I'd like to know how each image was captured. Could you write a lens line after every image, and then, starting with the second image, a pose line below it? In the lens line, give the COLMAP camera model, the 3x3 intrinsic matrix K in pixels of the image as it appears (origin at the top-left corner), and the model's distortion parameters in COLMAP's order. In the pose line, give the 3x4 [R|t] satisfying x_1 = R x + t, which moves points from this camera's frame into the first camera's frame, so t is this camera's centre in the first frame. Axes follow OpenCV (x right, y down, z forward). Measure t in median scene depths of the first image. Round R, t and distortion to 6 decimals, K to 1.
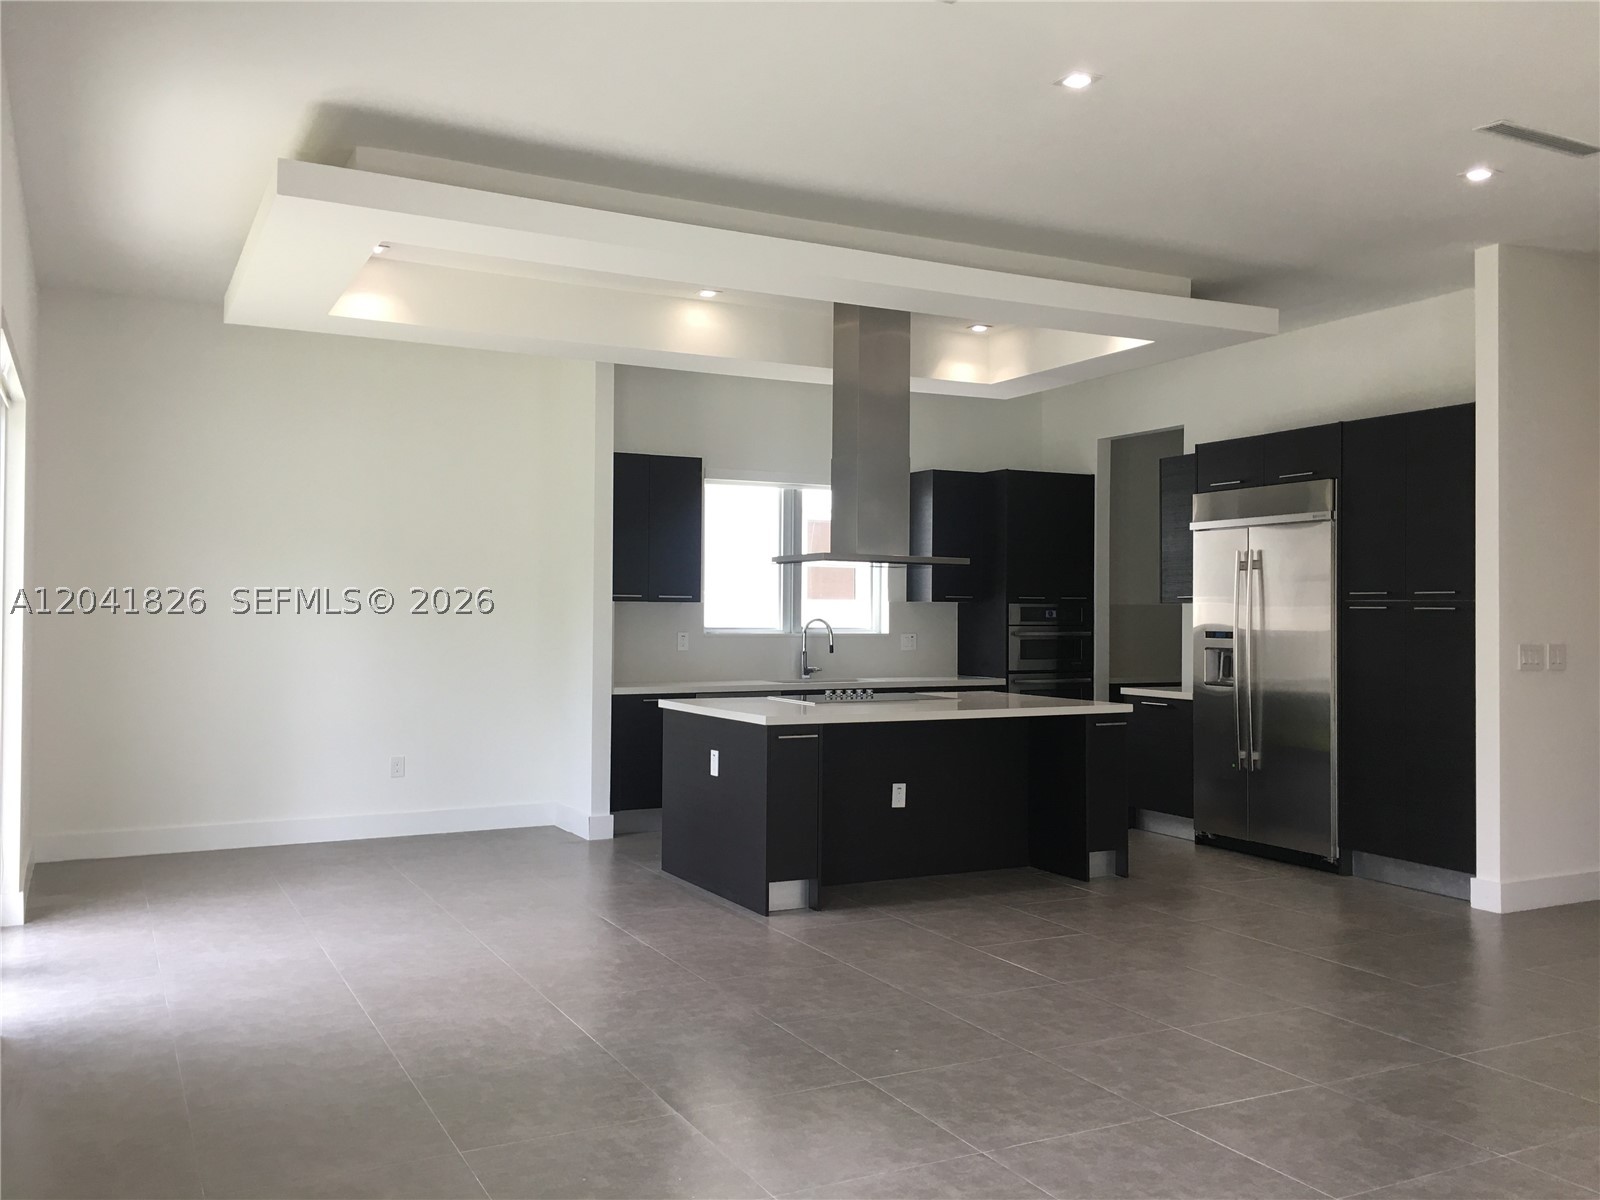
lens RADIAL K [[1379.9, 0, 799.6], [0, 1379.9, 590.5], [0, 0, 1]] dist [0.042157, -0.027483]
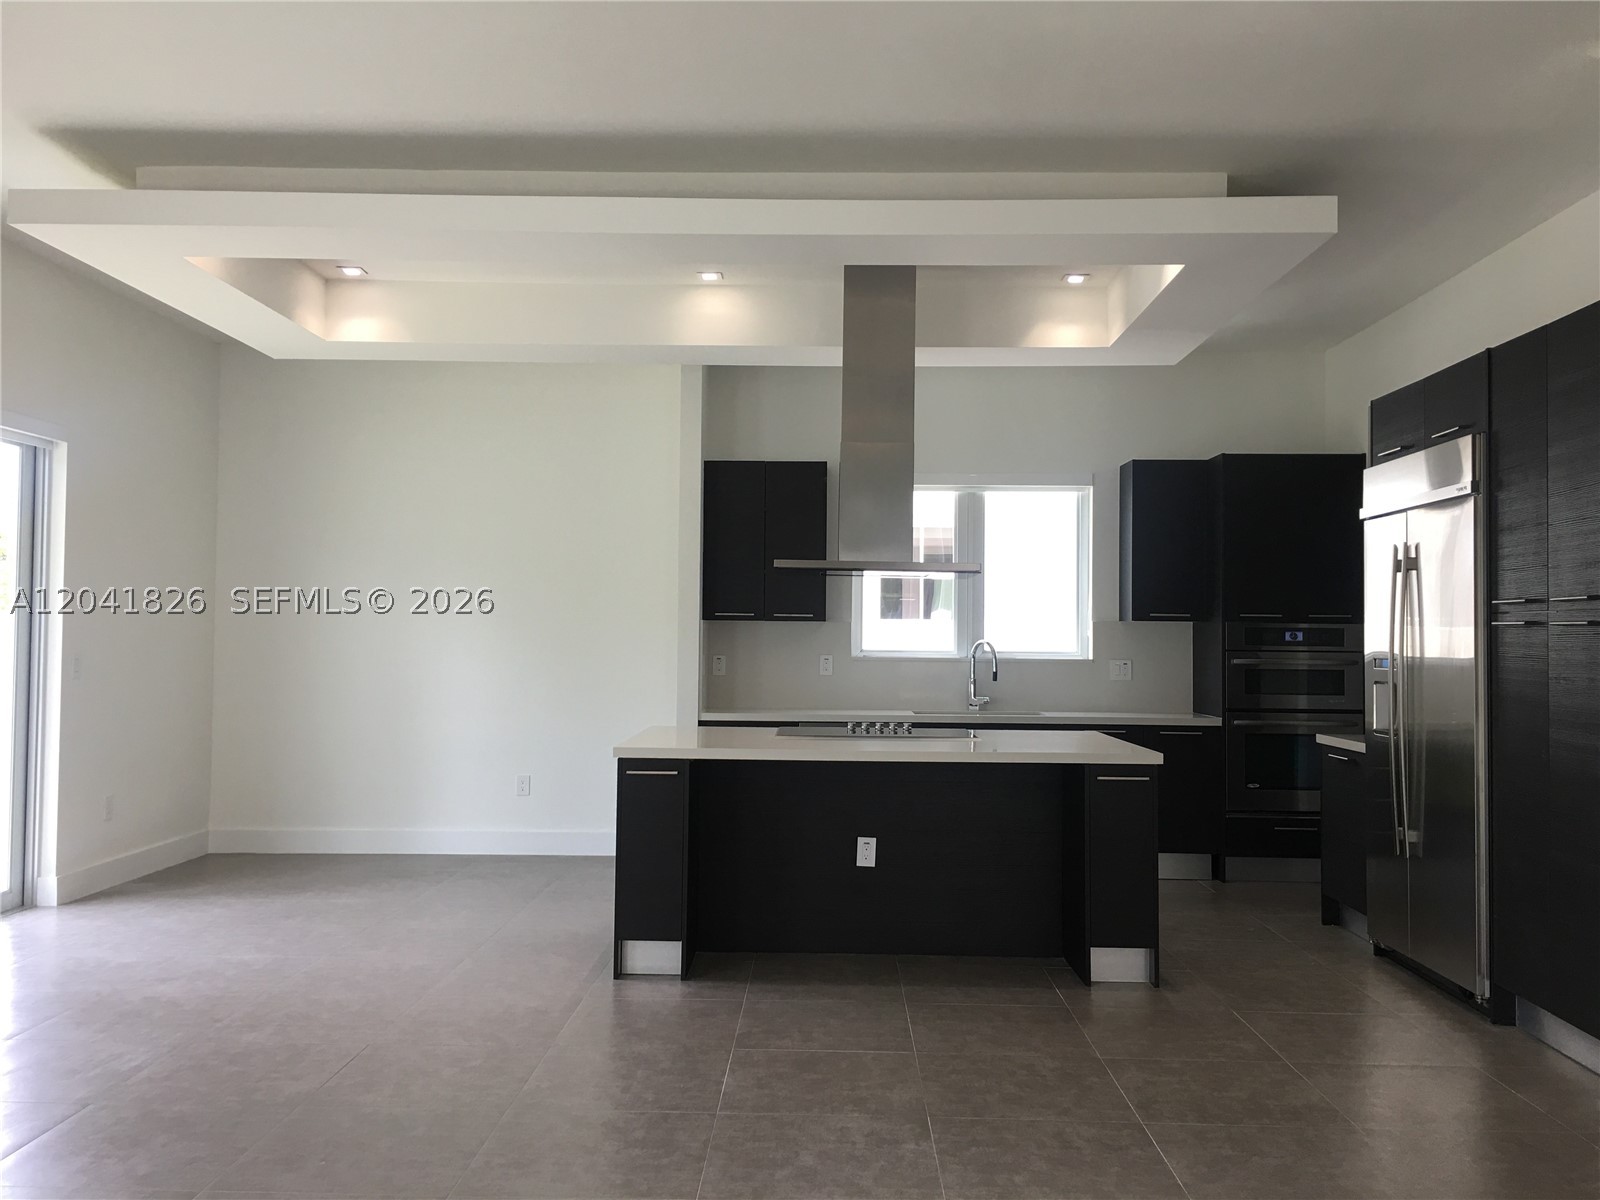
lens RADIAL K [[1379.9, 0, 798.4], [0, 1379.9, 601.9], [0, 0, 1]] dist [0.042157, -0.027483]
pose [[0.875585, -0.009931, -0.482962, 0.408448], [0.004314, 0.999910, -0.012740, 0.008504], [0.483045, 0.009072, 0.875549, 0.238982]]
